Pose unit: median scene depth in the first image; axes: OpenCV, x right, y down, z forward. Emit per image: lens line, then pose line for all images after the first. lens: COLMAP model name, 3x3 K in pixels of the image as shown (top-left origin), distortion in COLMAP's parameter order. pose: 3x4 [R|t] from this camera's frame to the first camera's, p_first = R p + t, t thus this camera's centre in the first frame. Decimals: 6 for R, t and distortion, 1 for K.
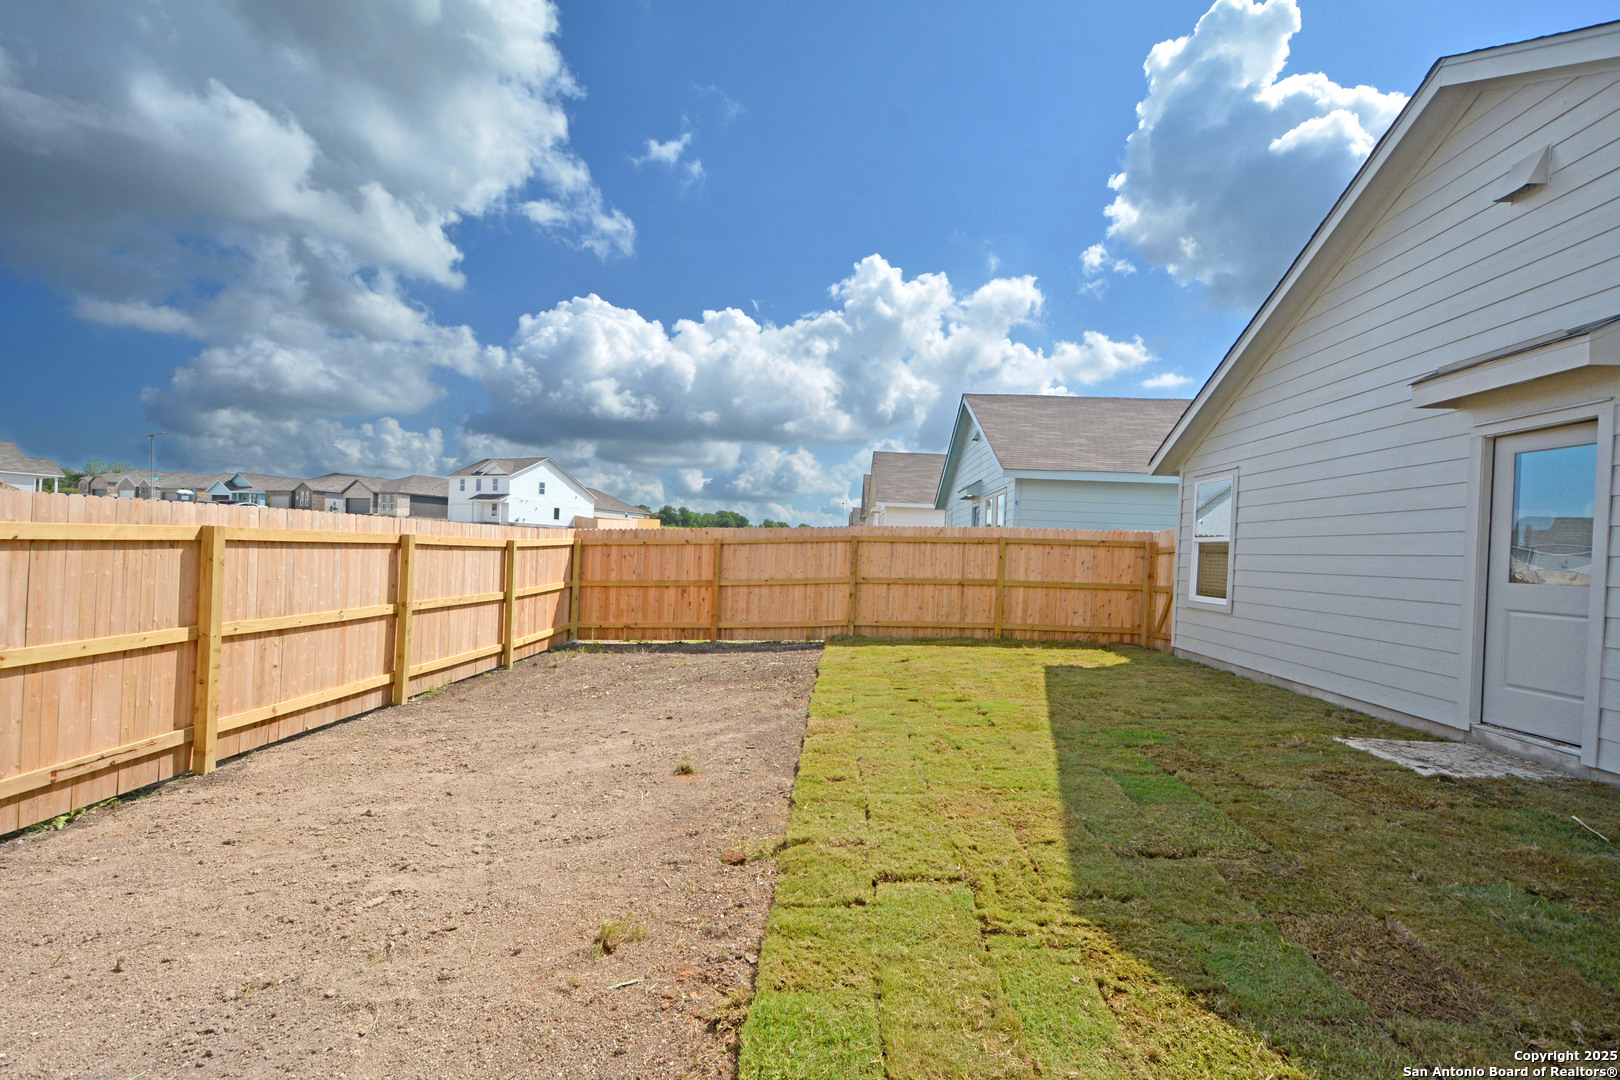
lens RADIAL K [[726.3, 0, 809.6], [0, 726.3, 554.6], [0, 0, 1]] dist [0.012574, -0.001951]
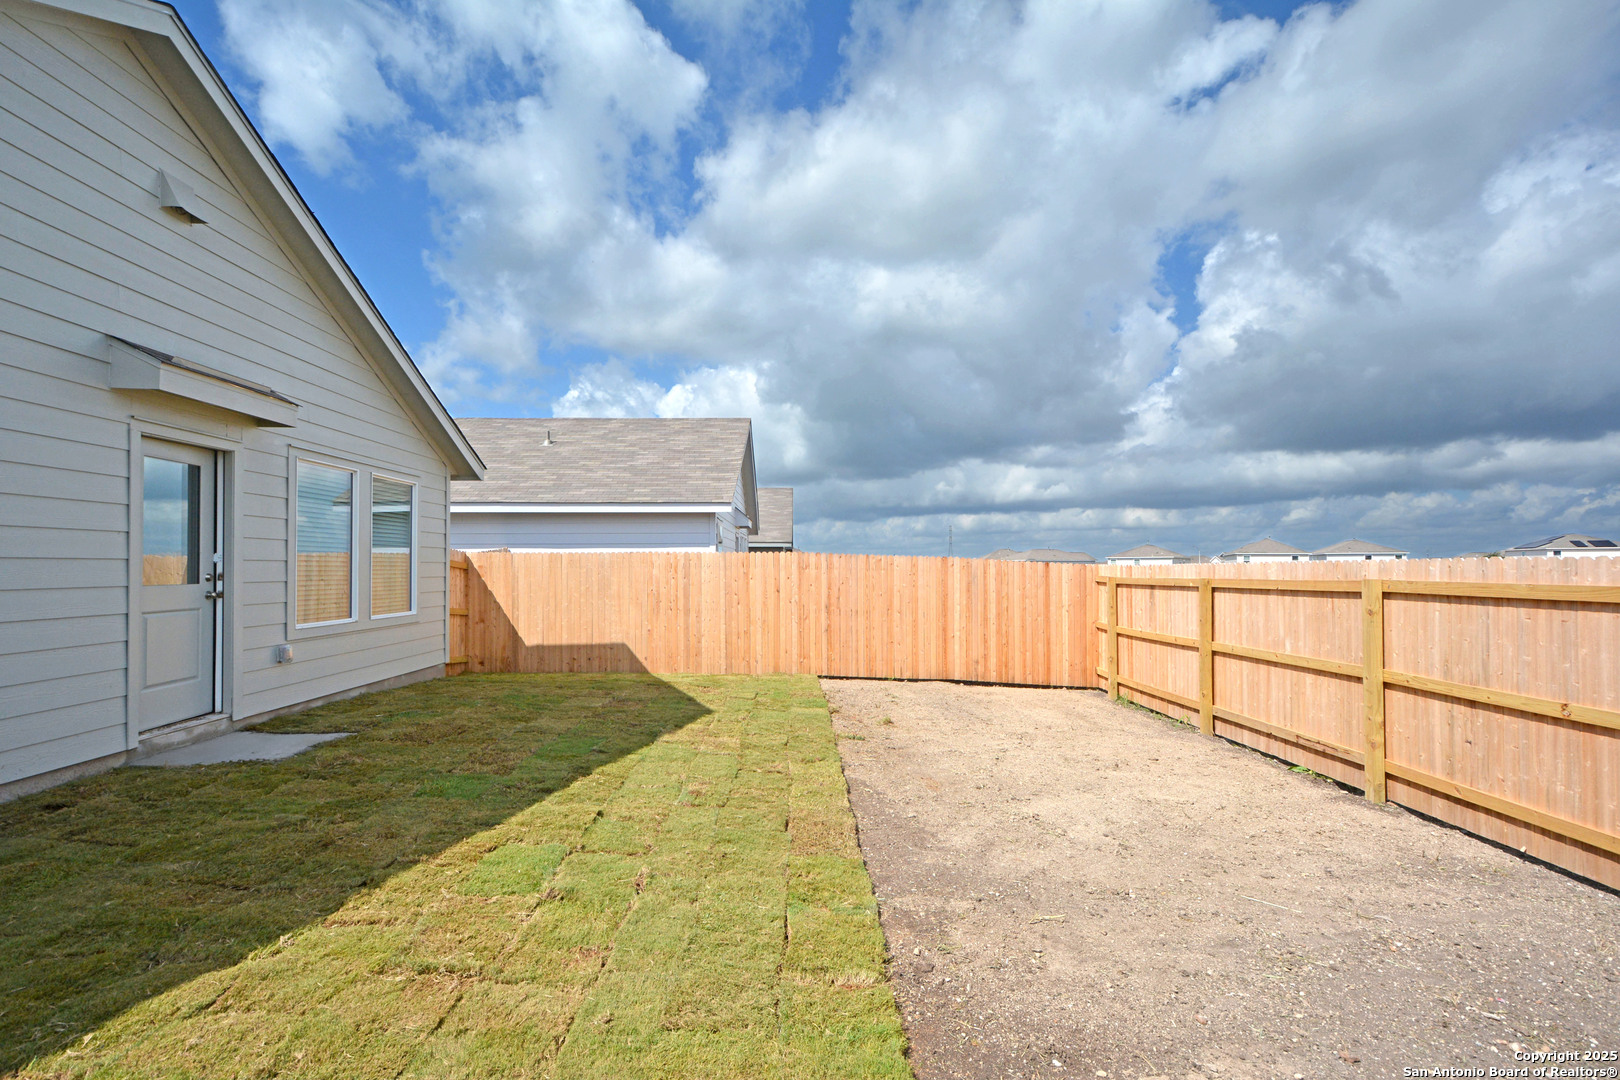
lens RADIAL K [[726.3, 0, 810.9], [0, 726.3, 555.8], [0, 0, 1]] dist [0.012574, -0.001951]
pose [[-0.997370, -0.040241, -0.060278, 0.077340], [-0.039601, 0.999146, -0.011776, -0.019297], [0.060701, -0.009357, -0.998112, 1.448436]]
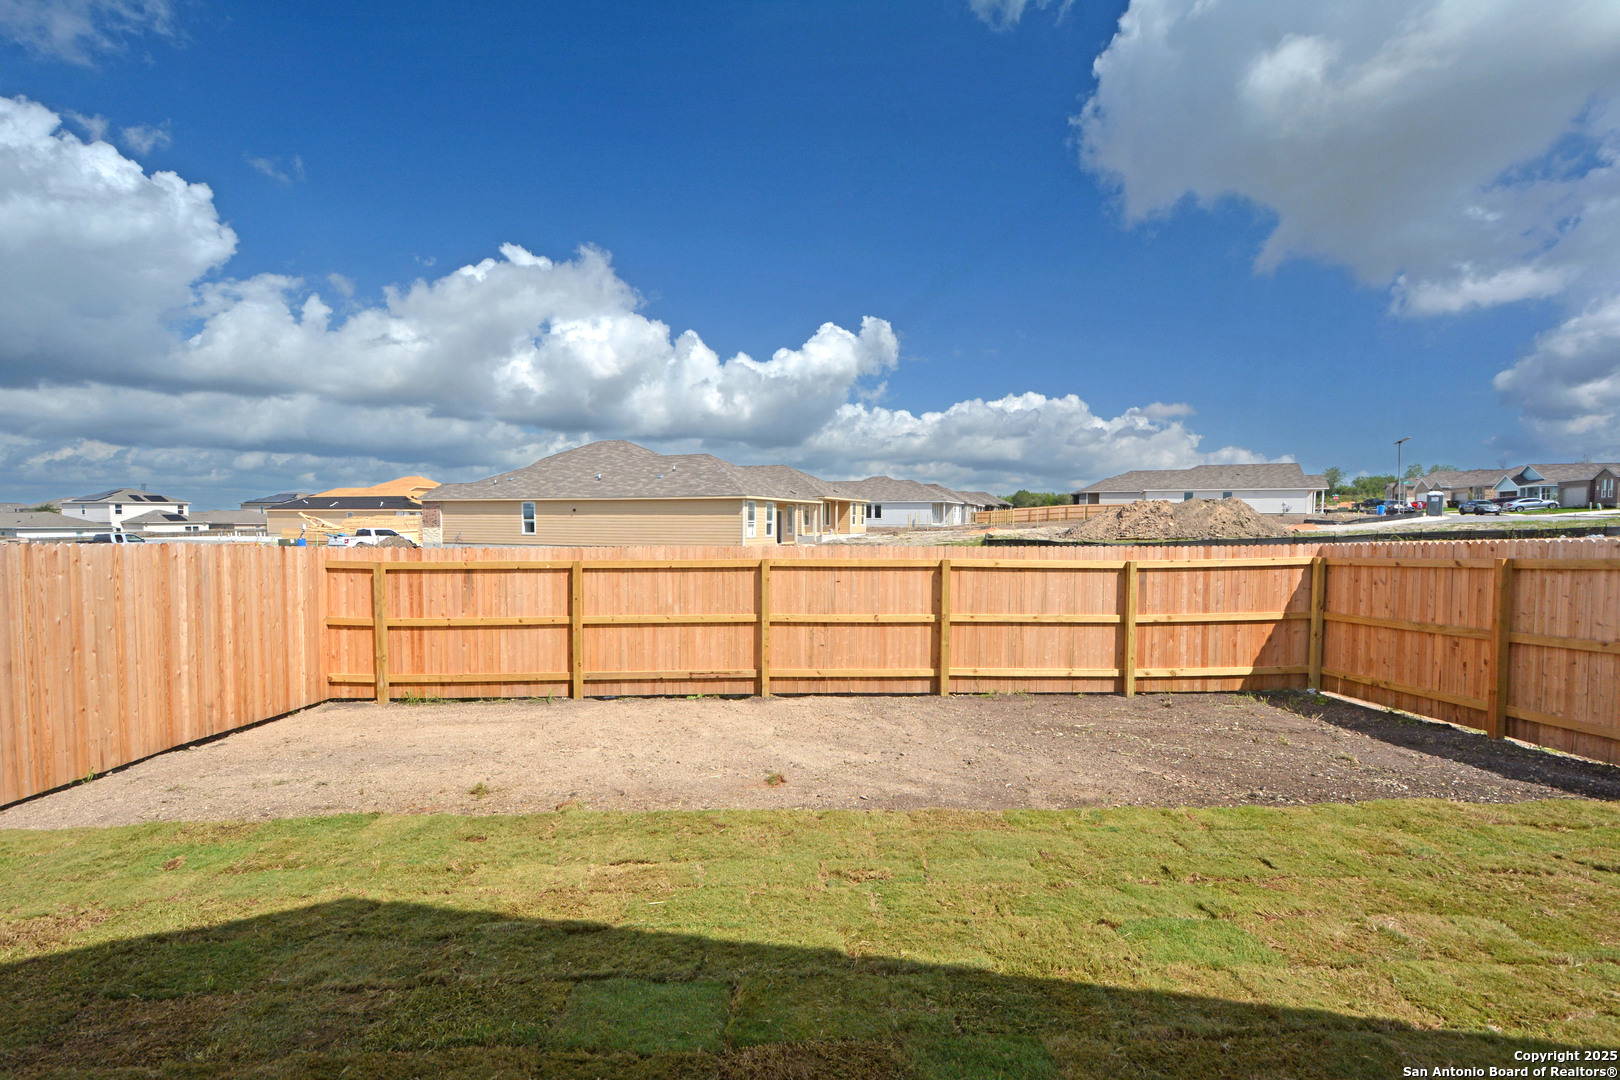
lens RADIAL K [[726.3, 0, 800.8], [0, 726.3, 553.1], [0, 0, 1]] dist [0.012574, -0.001951]
pose [[0.079834, 0.005708, -0.996792, 0.665117], [-0.006614, 0.999965, 0.005197, -0.043676], [0.996786, 0.006178, 0.079869, 0.661120]]
